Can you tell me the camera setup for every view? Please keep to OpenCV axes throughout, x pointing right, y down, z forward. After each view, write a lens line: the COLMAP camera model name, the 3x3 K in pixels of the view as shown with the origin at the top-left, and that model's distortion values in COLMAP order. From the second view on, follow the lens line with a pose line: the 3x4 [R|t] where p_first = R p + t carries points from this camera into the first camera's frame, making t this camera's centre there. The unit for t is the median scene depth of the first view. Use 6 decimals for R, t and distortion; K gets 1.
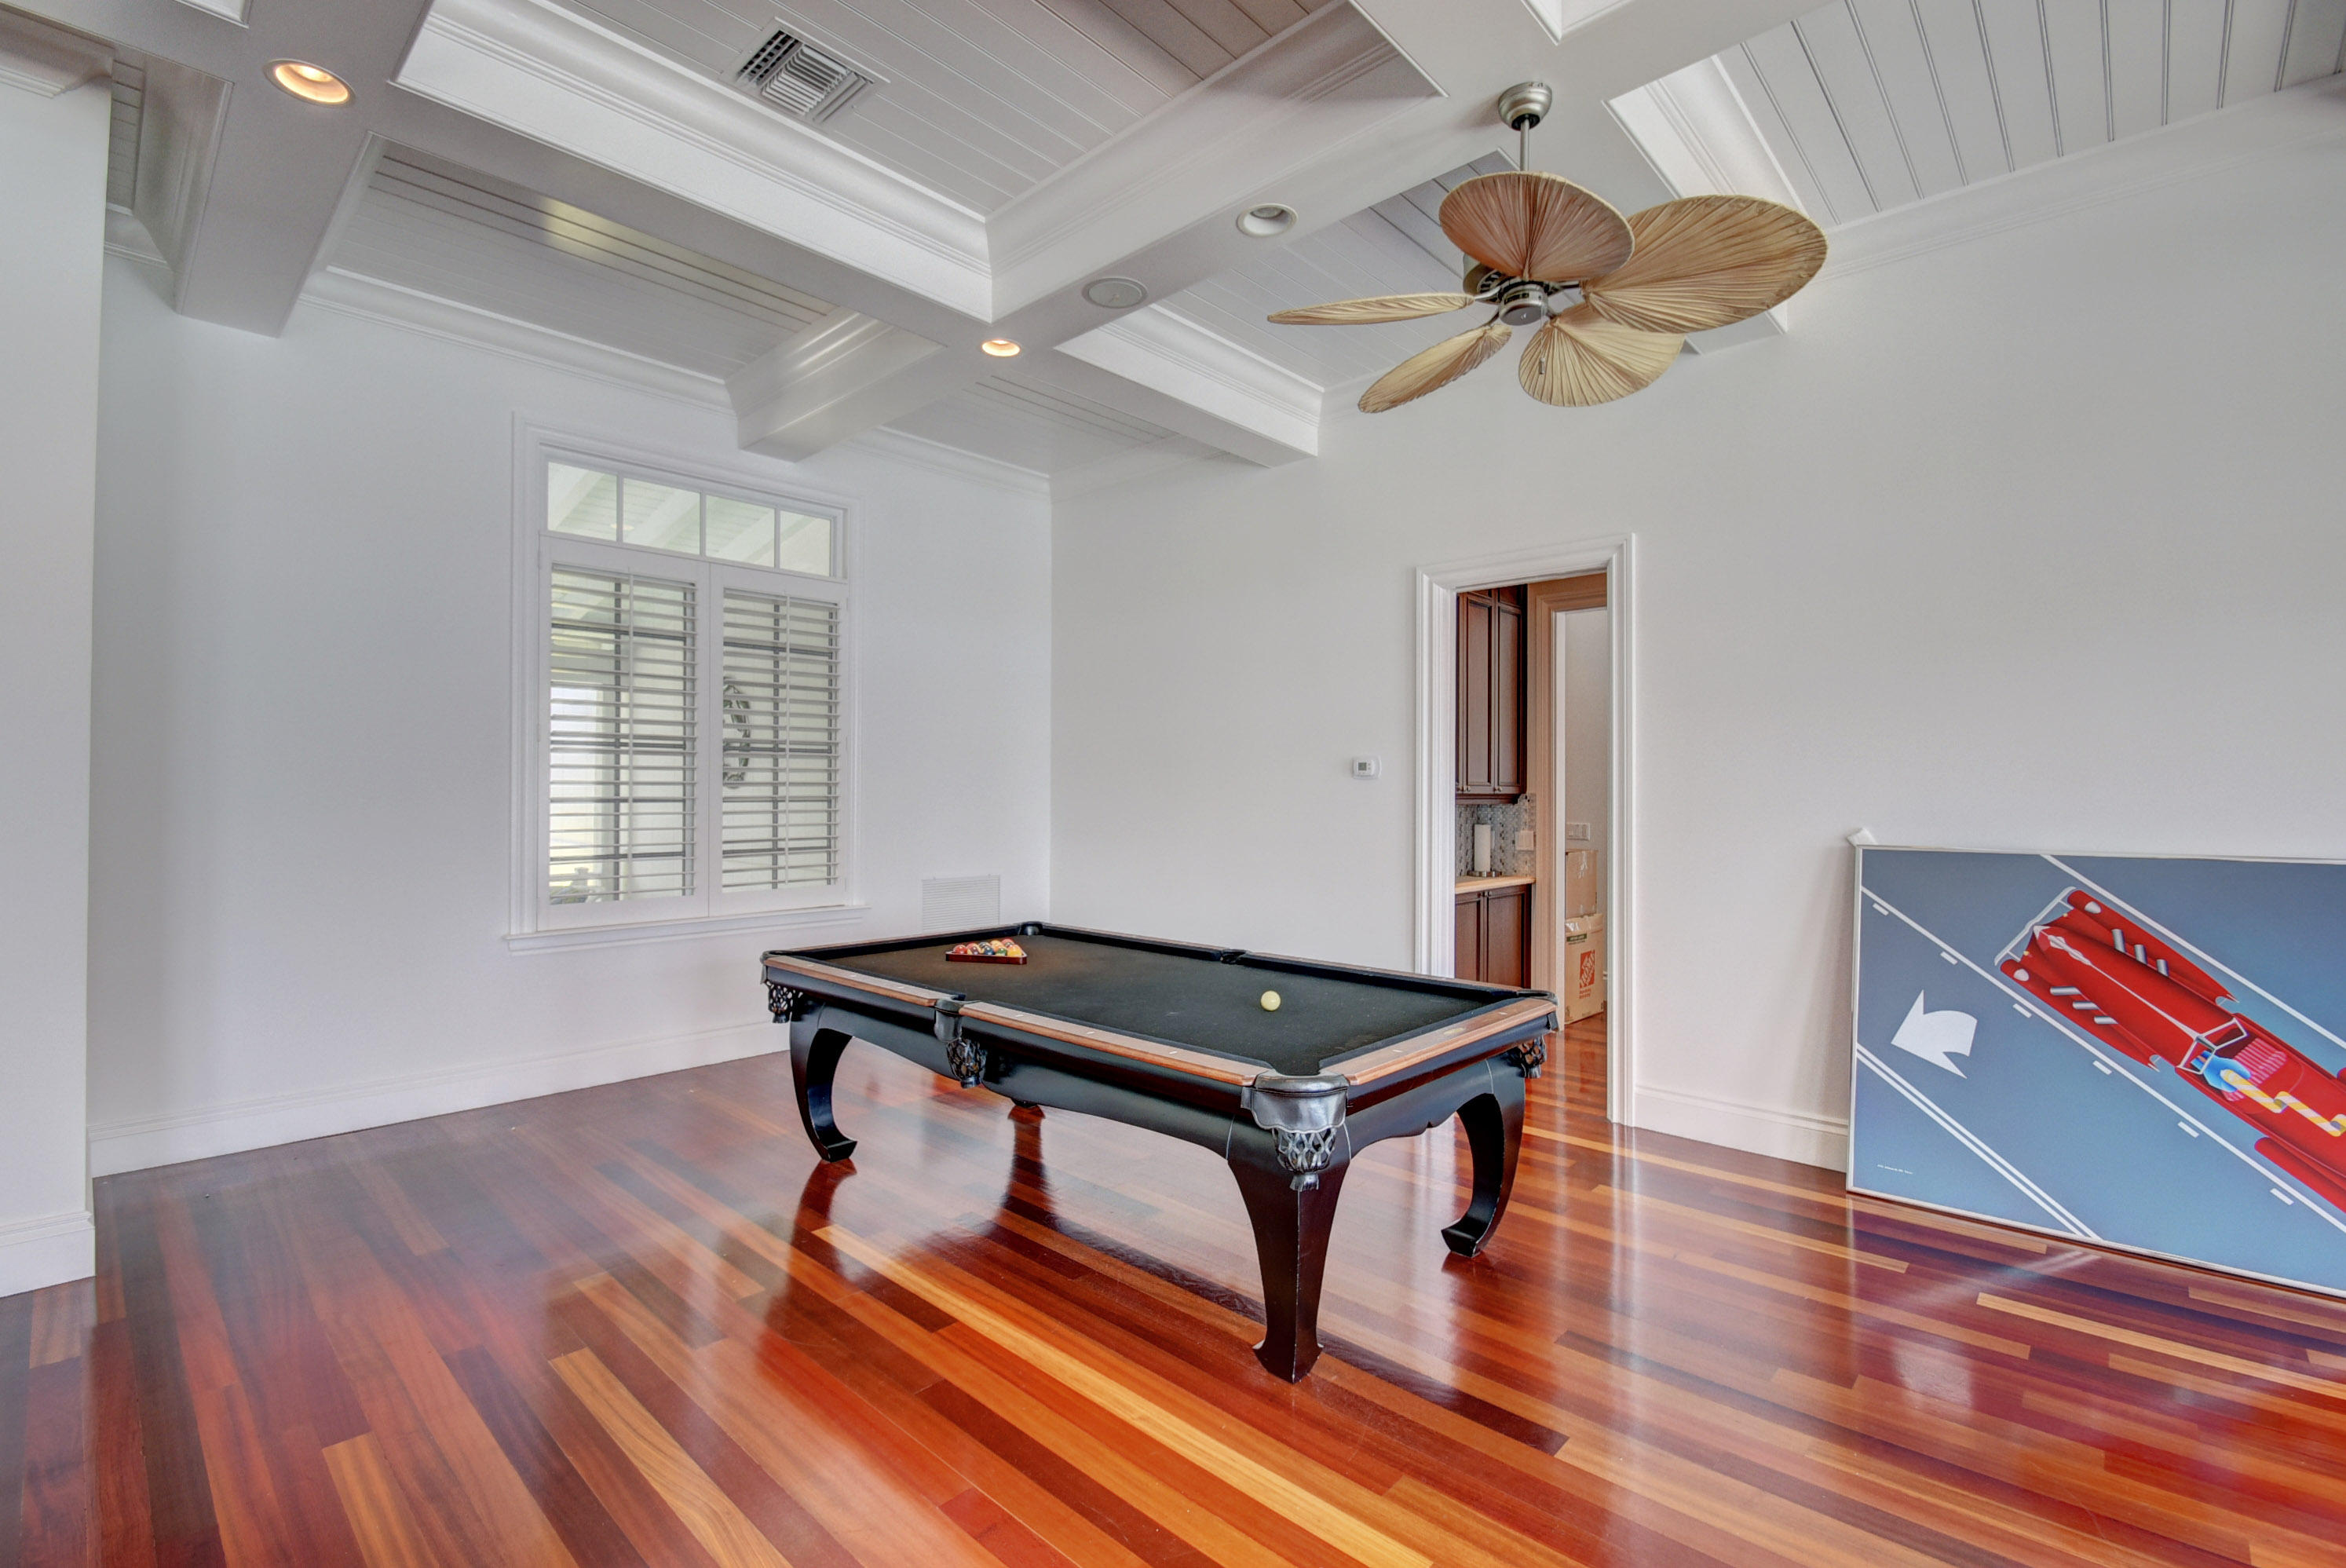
lens RADIAL K [[1031.3, 0, 1175.3], [0, 1031.3, 781.1], [0, 0, 1]] dist [0.005669, -0.011742]
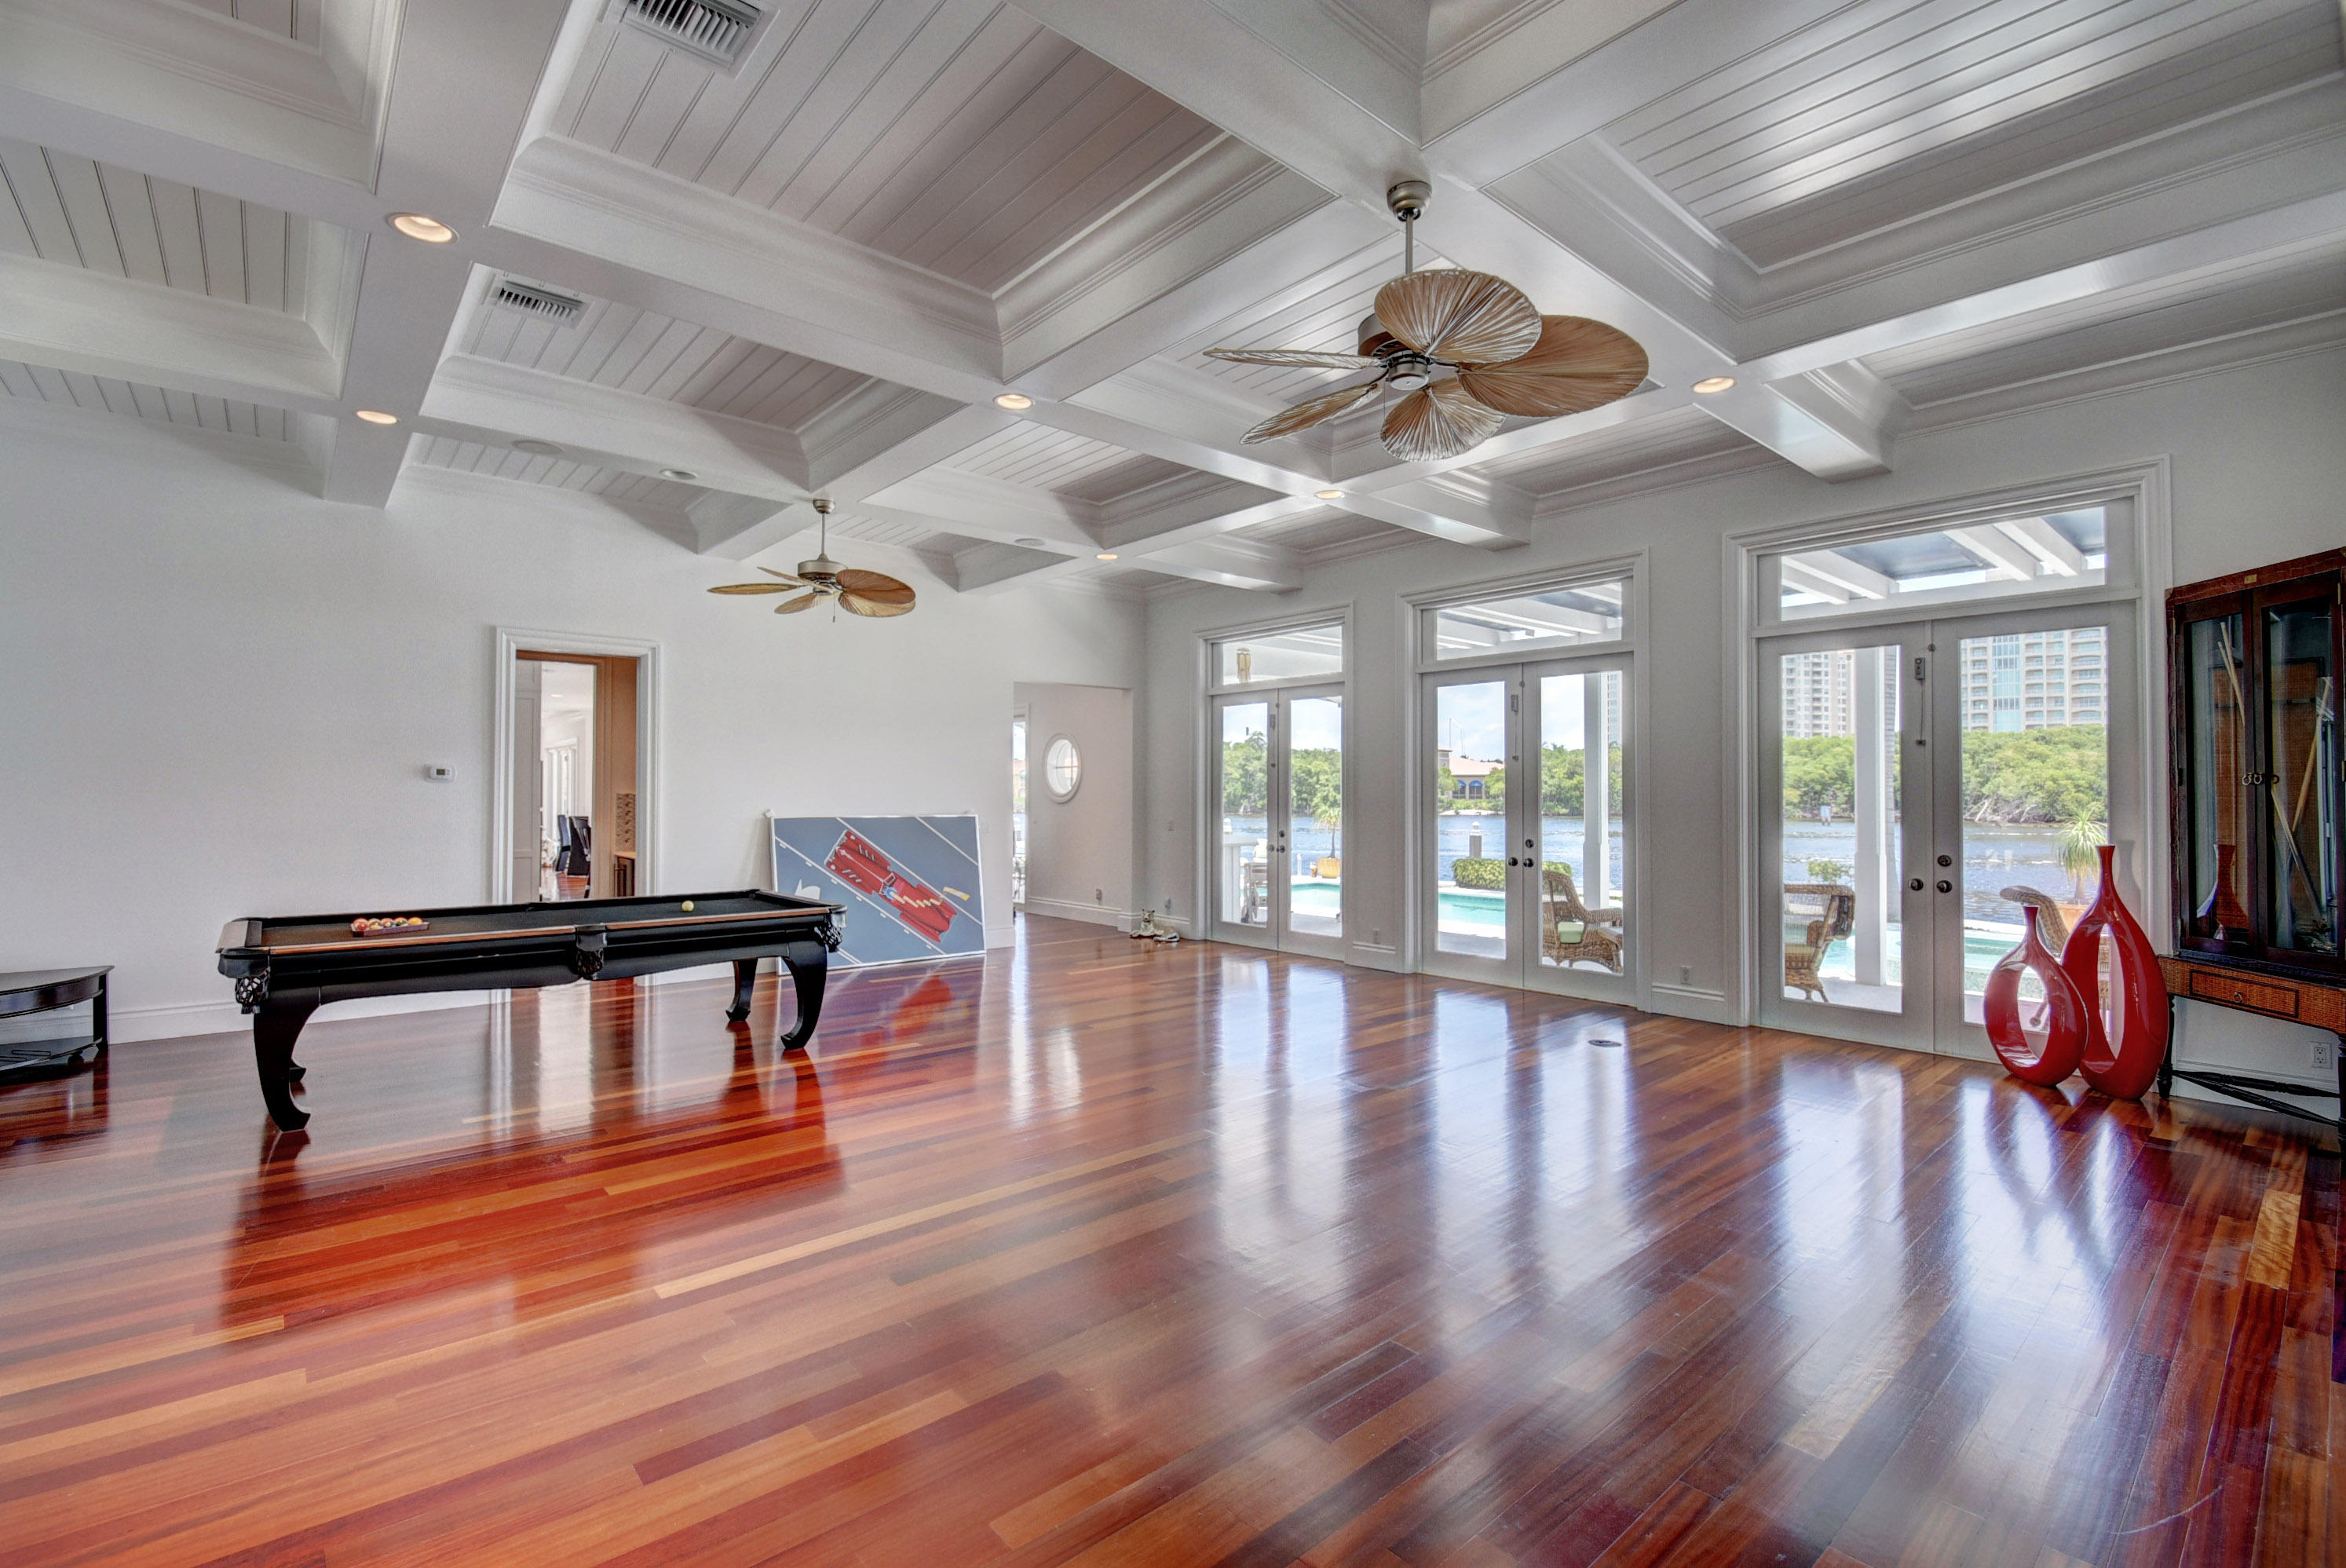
lens RADIAL K [[1031.3, 0, 1169.6], [0, 1031.3, 786.8], [0, 0, 1]] dist [0.005669, -0.011742]
pose [[0.106149, 0.013972, 0.994252, -1.541299], [-0.005039, 0.999896, -0.013513, 0.026462], [-0.994337, -0.003575, 0.106208, -0.054178]]
